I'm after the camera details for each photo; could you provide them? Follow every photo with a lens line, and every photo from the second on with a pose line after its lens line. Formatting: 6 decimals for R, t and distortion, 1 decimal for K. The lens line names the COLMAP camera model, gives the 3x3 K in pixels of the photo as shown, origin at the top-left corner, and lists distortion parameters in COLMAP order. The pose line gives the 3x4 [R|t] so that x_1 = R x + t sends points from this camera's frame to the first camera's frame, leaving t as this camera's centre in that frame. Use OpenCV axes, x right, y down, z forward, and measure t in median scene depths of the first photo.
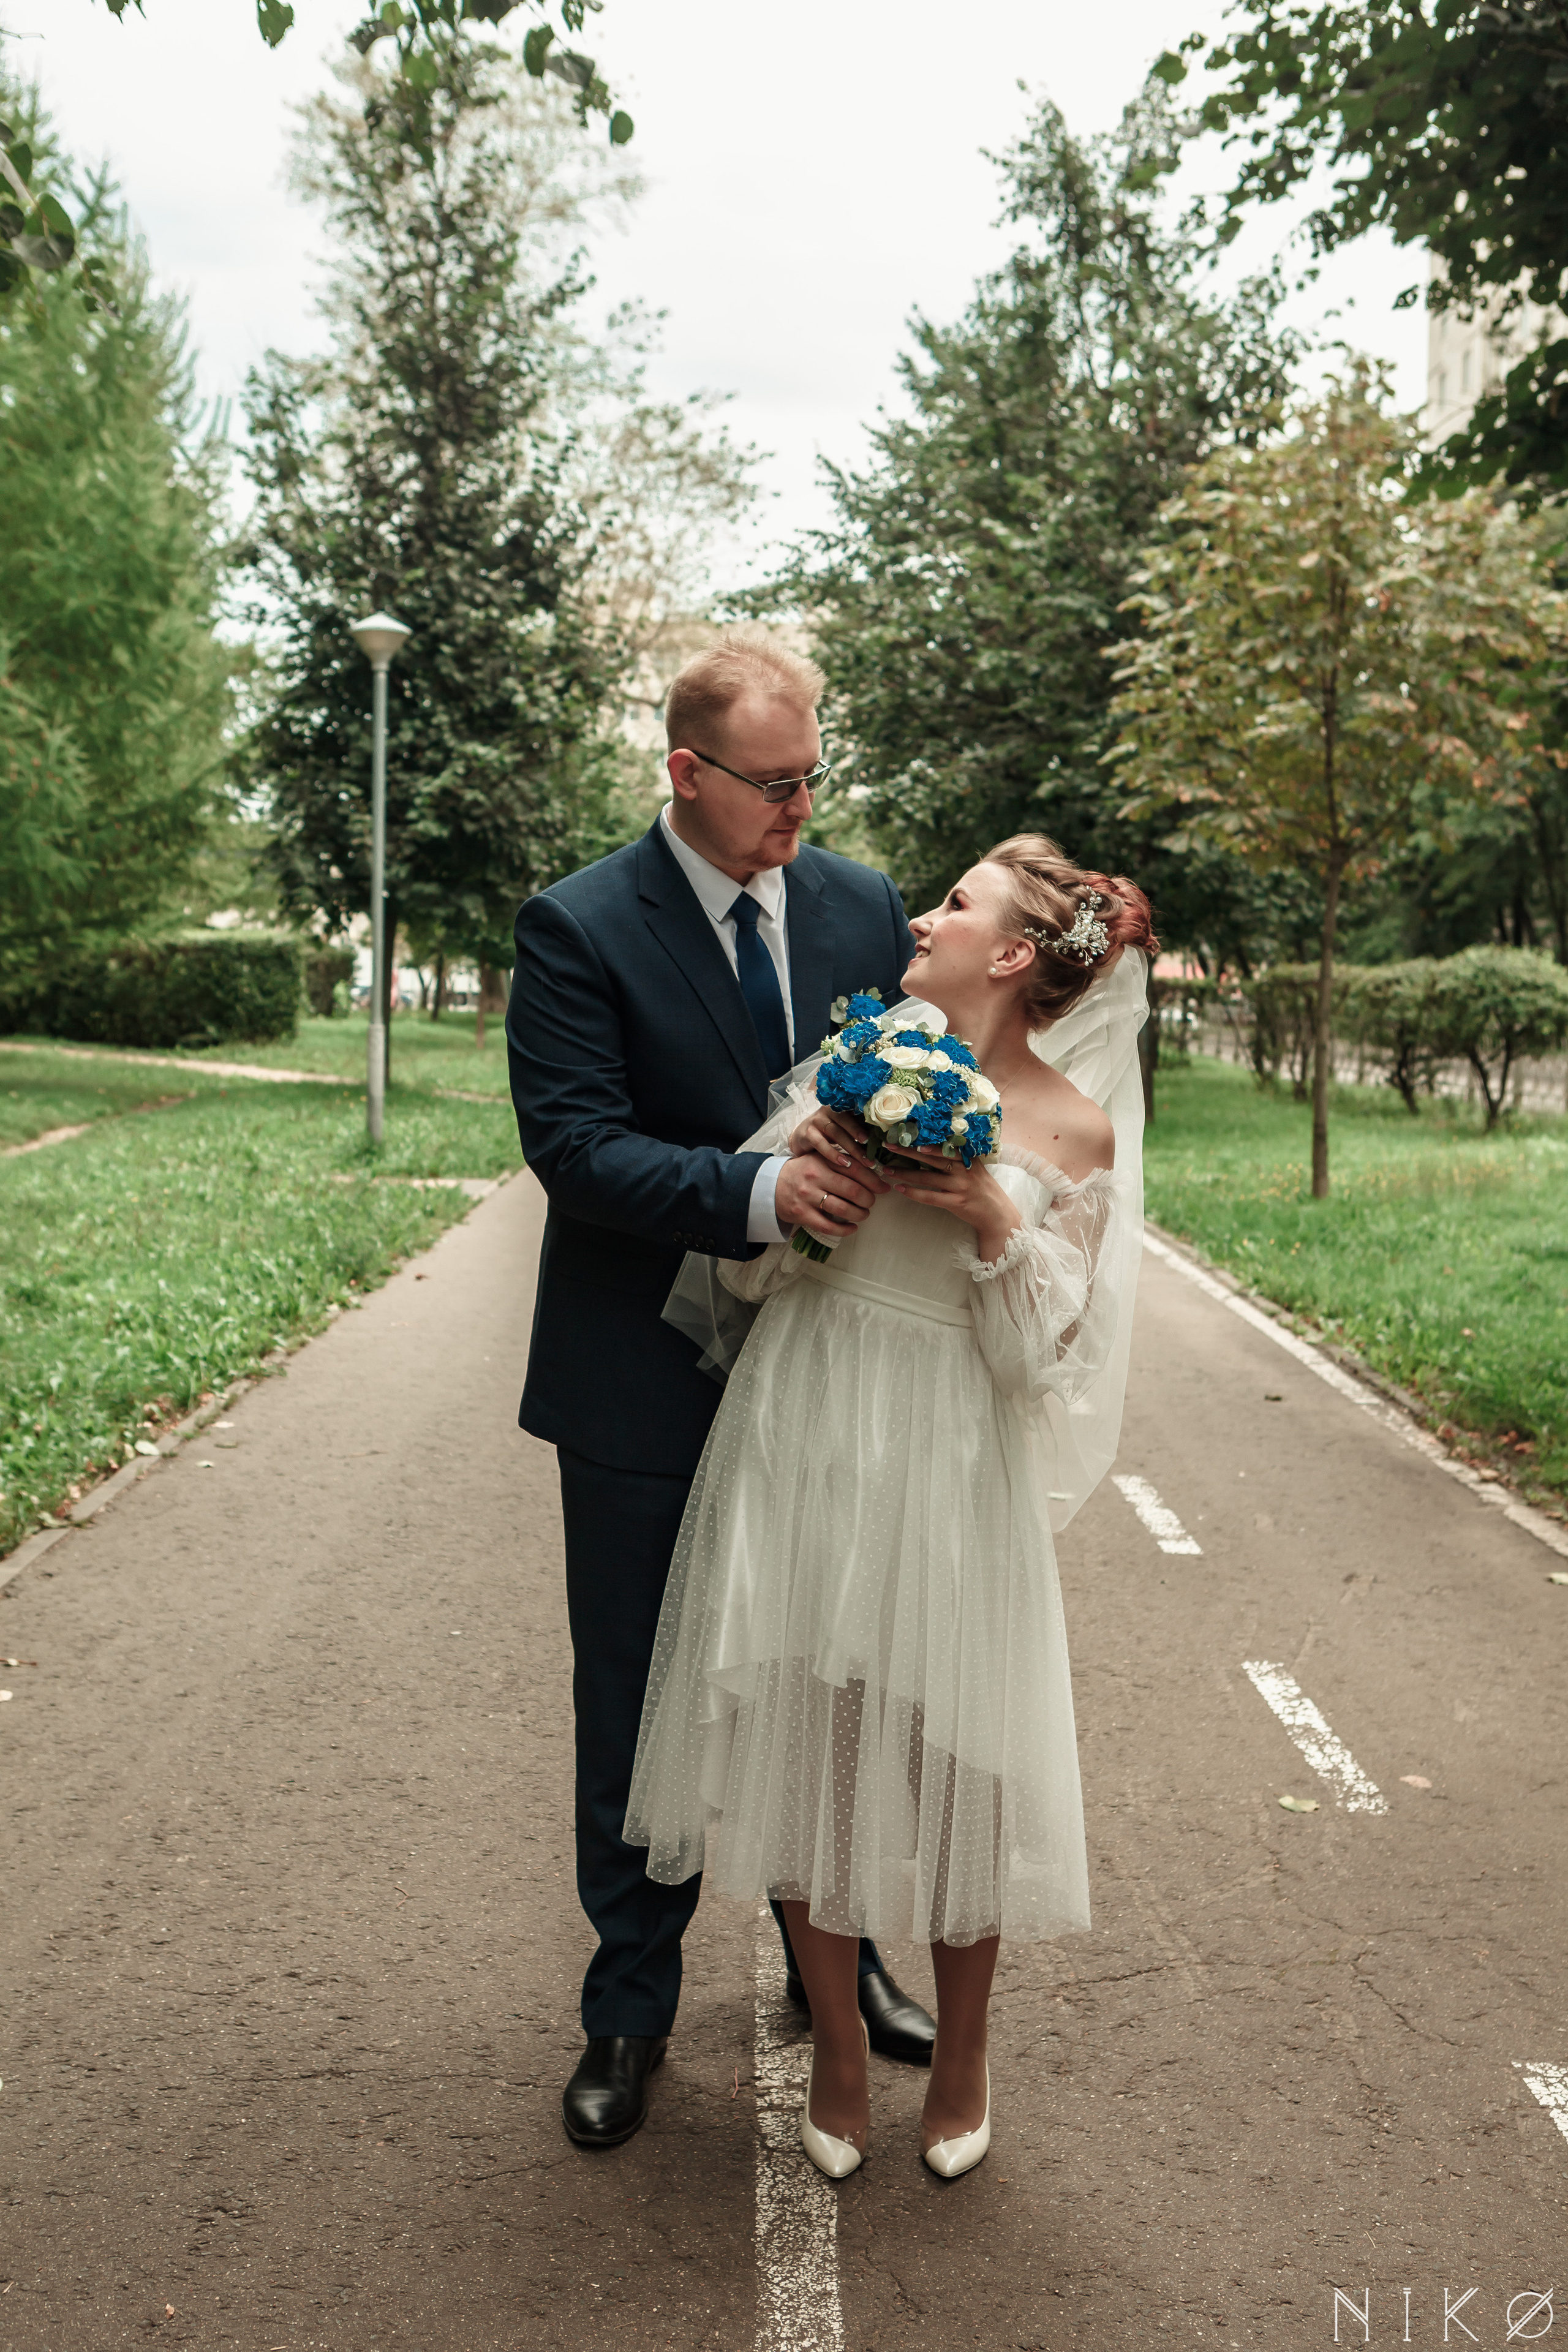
lens RADIAL K [[2704.8, 0, 759.1], [0, 2704.8, 1183.1], [0, 0, 1]] dist [-0.029107, 0.000000]
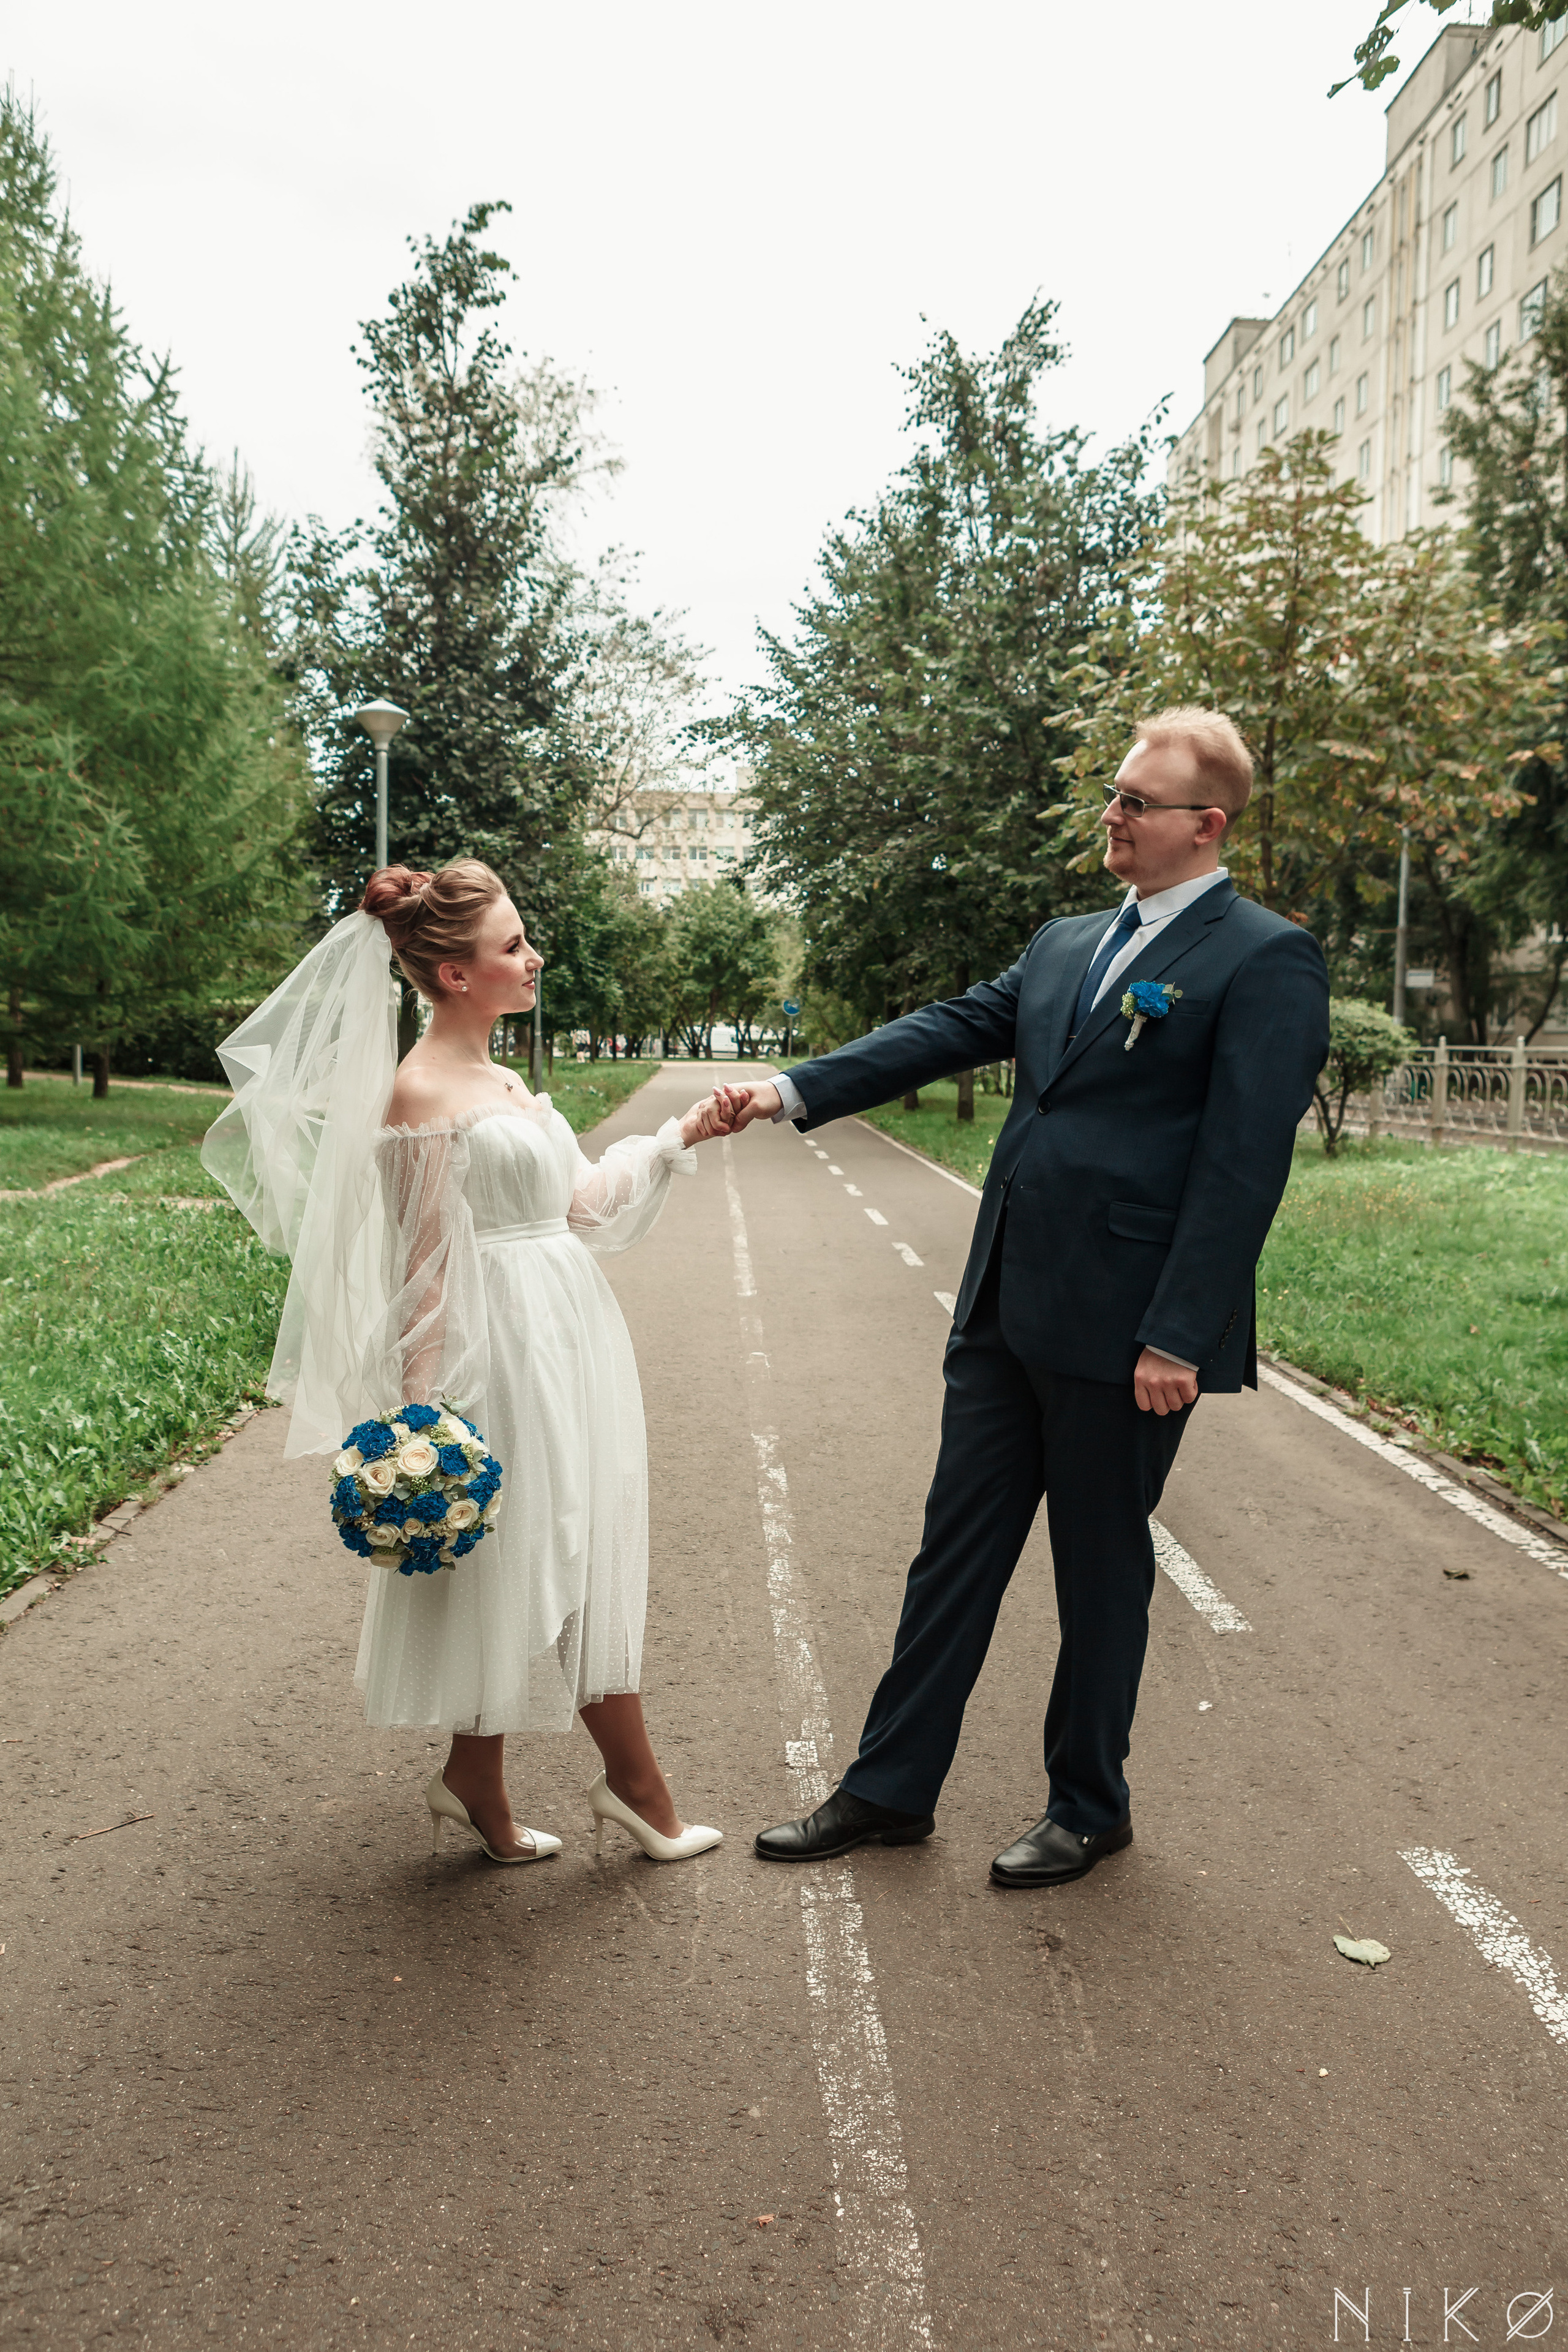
lens RADIAL K [[1773.1, 0, 802.5], [0, 1773.1, 1197.6], [0, 0, 1]] dist [-0.037618, 0.020968]
pose [[0.998556, -0.007774, 0.053155, -0.005698], [0.006858, 0.999825, 0.017400, -0.013058], [-0.053281, -0.017011, 0.998435, 0.203028]]
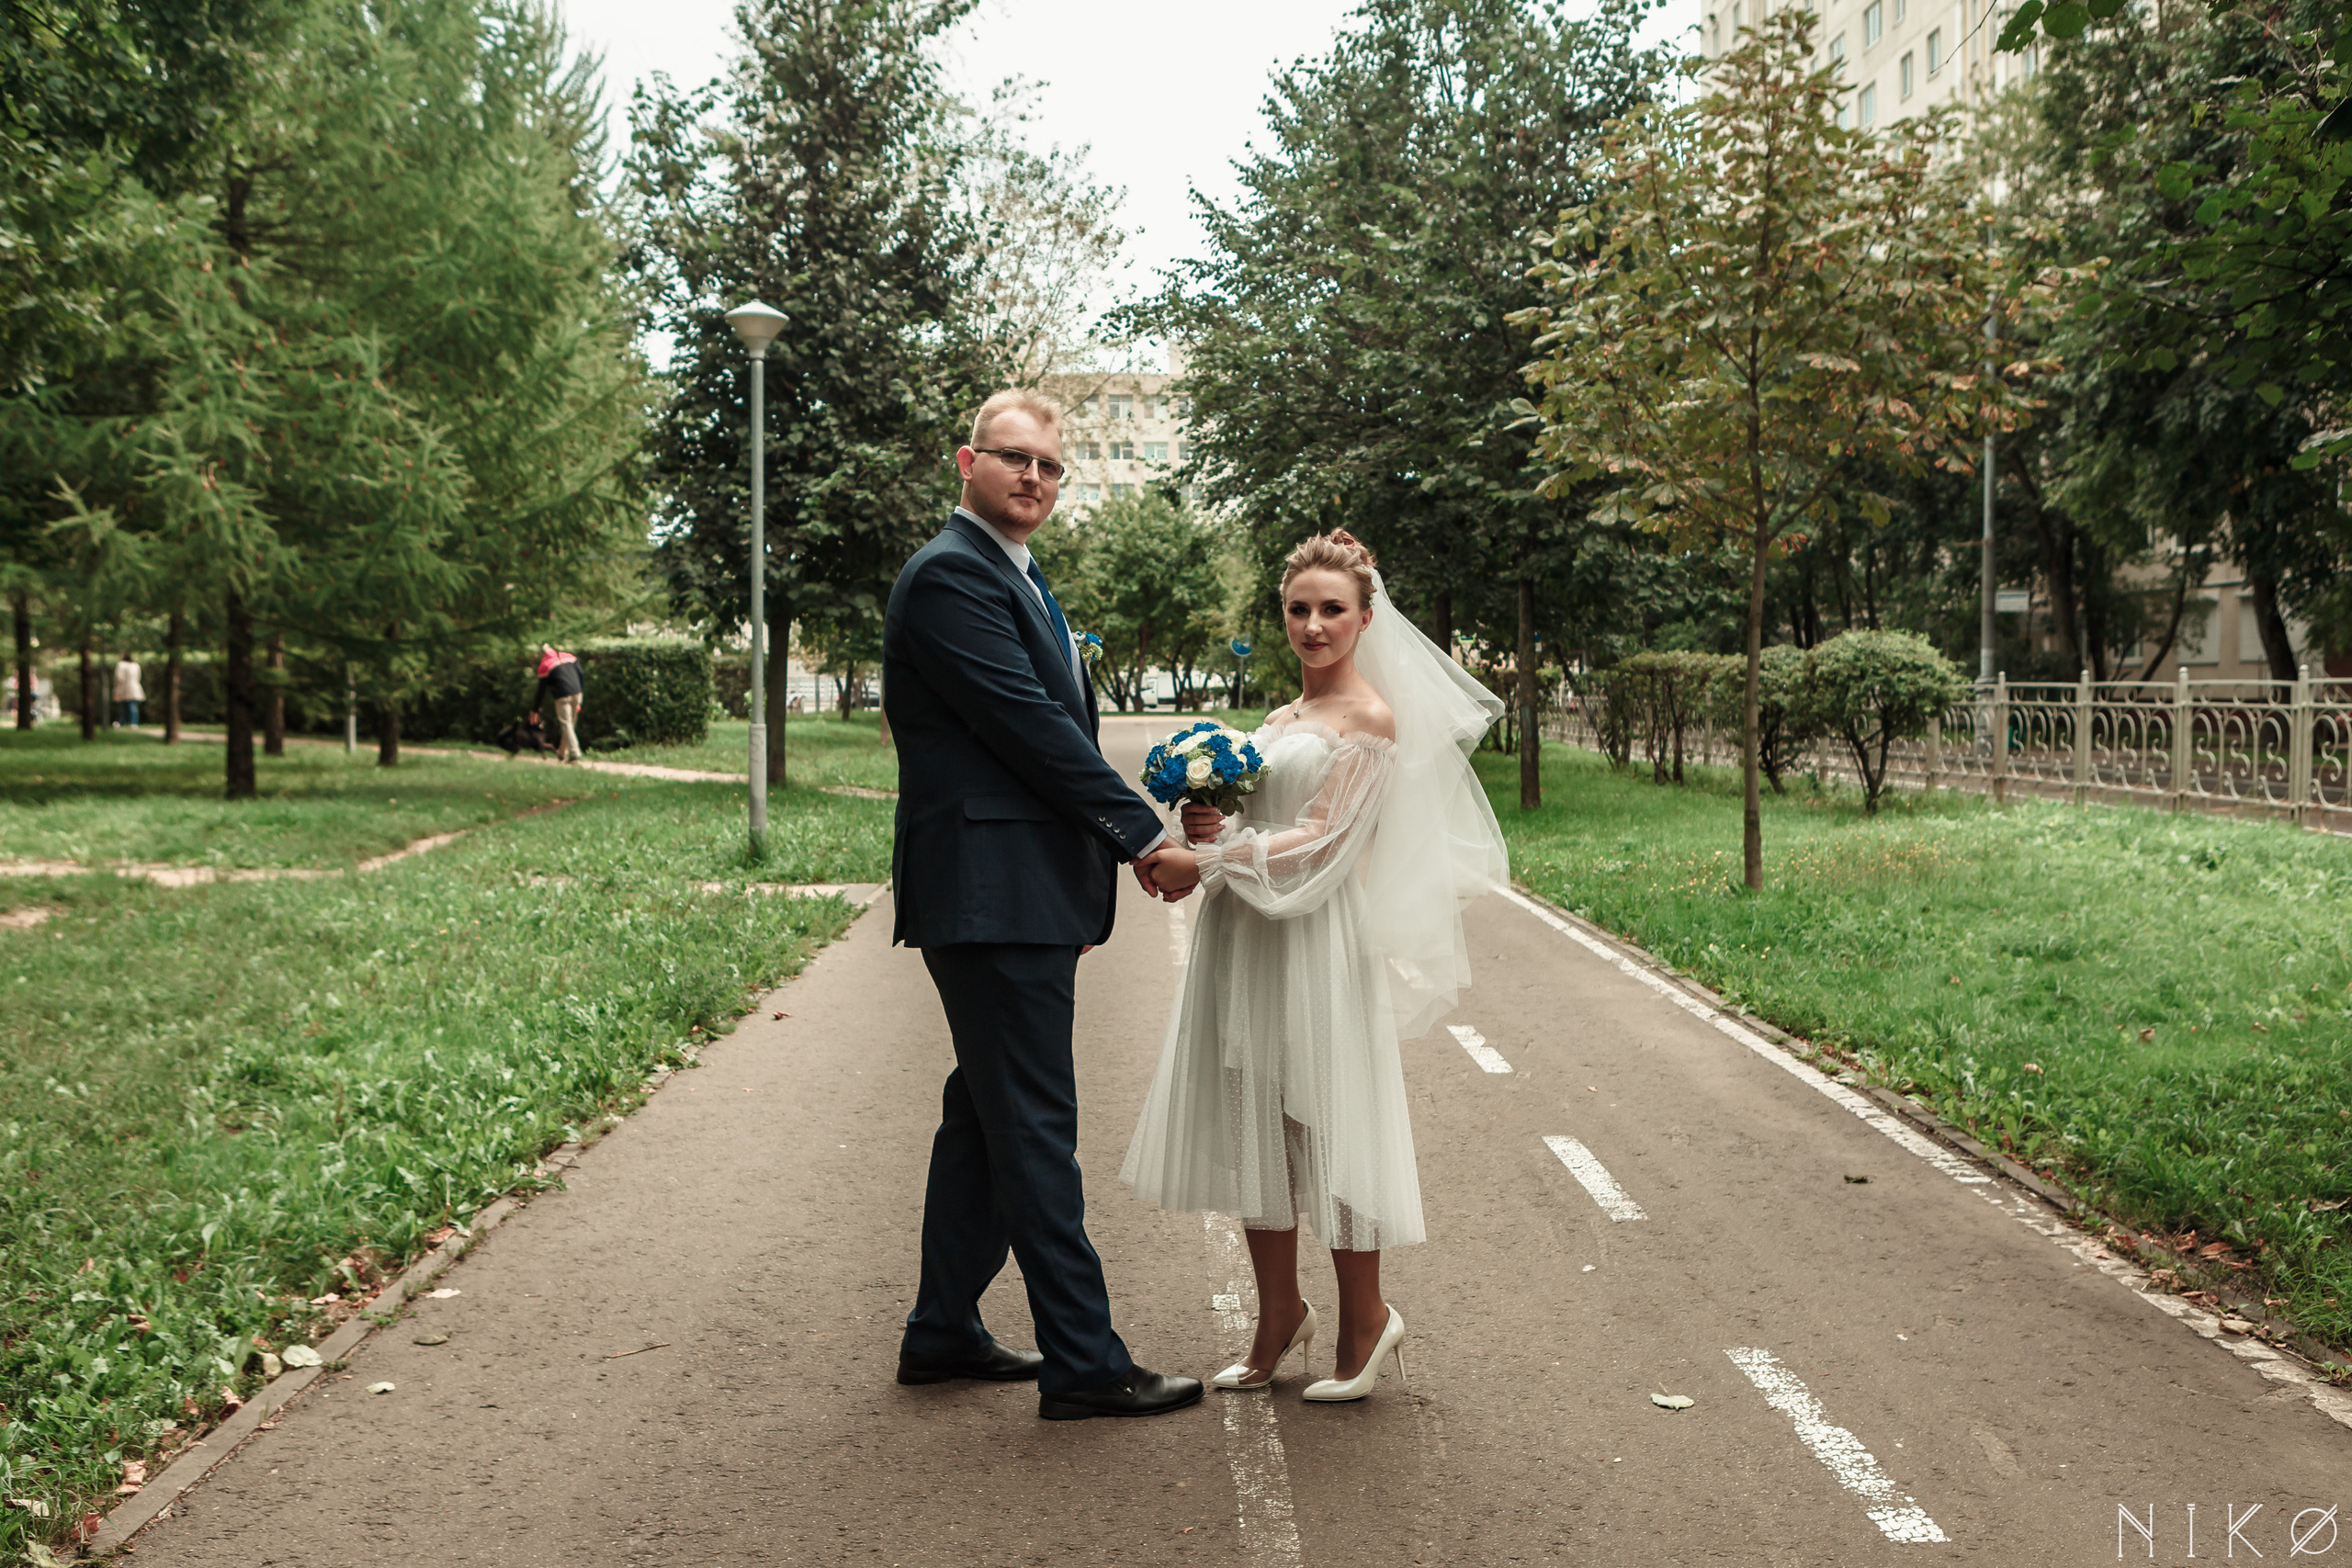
lens RADIAL K [[2273.2, 0, 1334.9], [0, 2273.2, 768.8], [0, 0, 1]] dist [0.004653, 0.000000]
pose [[0.996032, -0.018924, 0.086960, -0.005886], [0.022016, 0.999154, -0.034731, -0.007626], [-0.086229, 0.036508, 0.995606, 0.136438]]
